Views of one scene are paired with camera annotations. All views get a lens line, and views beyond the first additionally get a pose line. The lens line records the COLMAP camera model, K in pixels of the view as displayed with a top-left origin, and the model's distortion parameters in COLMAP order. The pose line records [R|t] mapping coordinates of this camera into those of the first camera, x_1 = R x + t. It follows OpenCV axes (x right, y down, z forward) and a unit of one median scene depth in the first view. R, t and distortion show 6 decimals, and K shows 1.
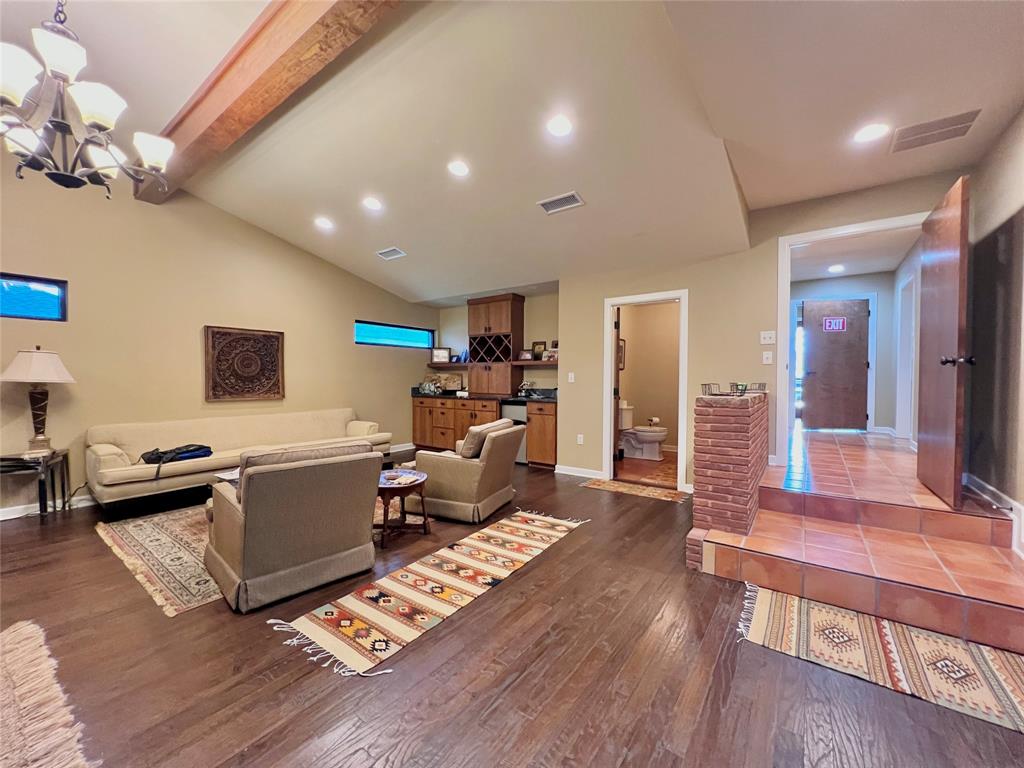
lens RADIAL K [[410.1, 0, 510.4], [0, 410.1, 383.3], [0, 0, 1]] dist [0.000440, 0.000021]
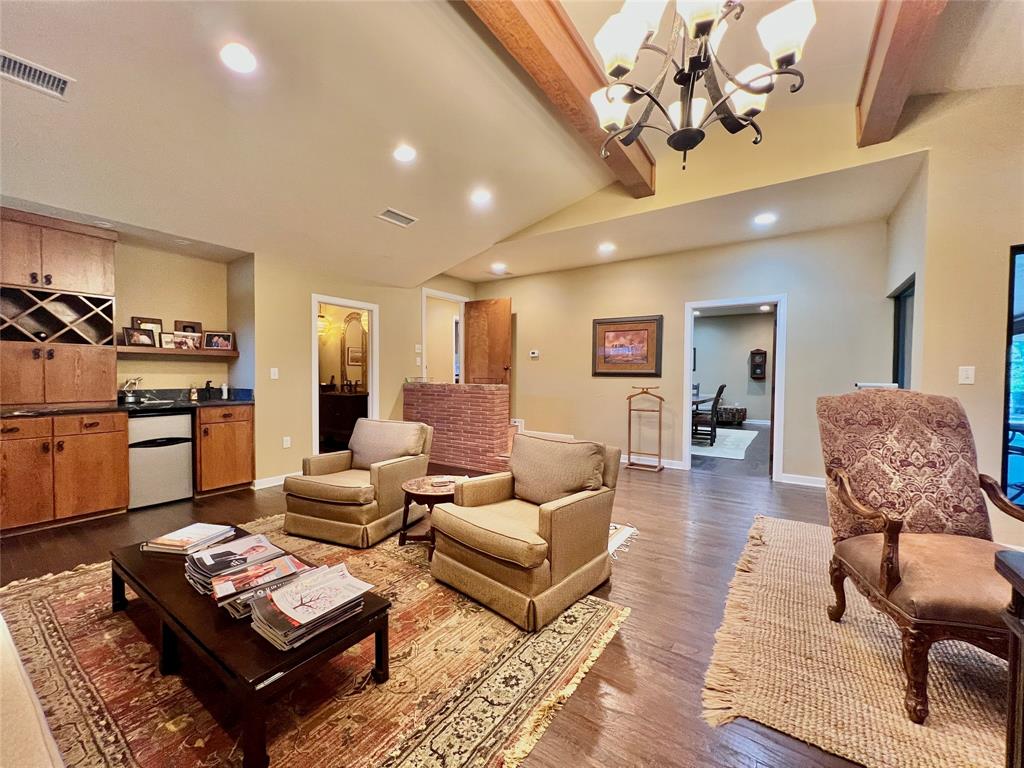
lens RADIAL K [[410.1, 0, 508.4], [0, 410.1, 384.7], [0, 0, 1]] dist [0.000440, 0.000021]
pose [[-0.027903, -0.028285, 0.999210, -0.658122], [0.005974, 0.999577, 0.028463, -0.010700], [-0.999593, 0.006764, -0.027723, 0.477699]]
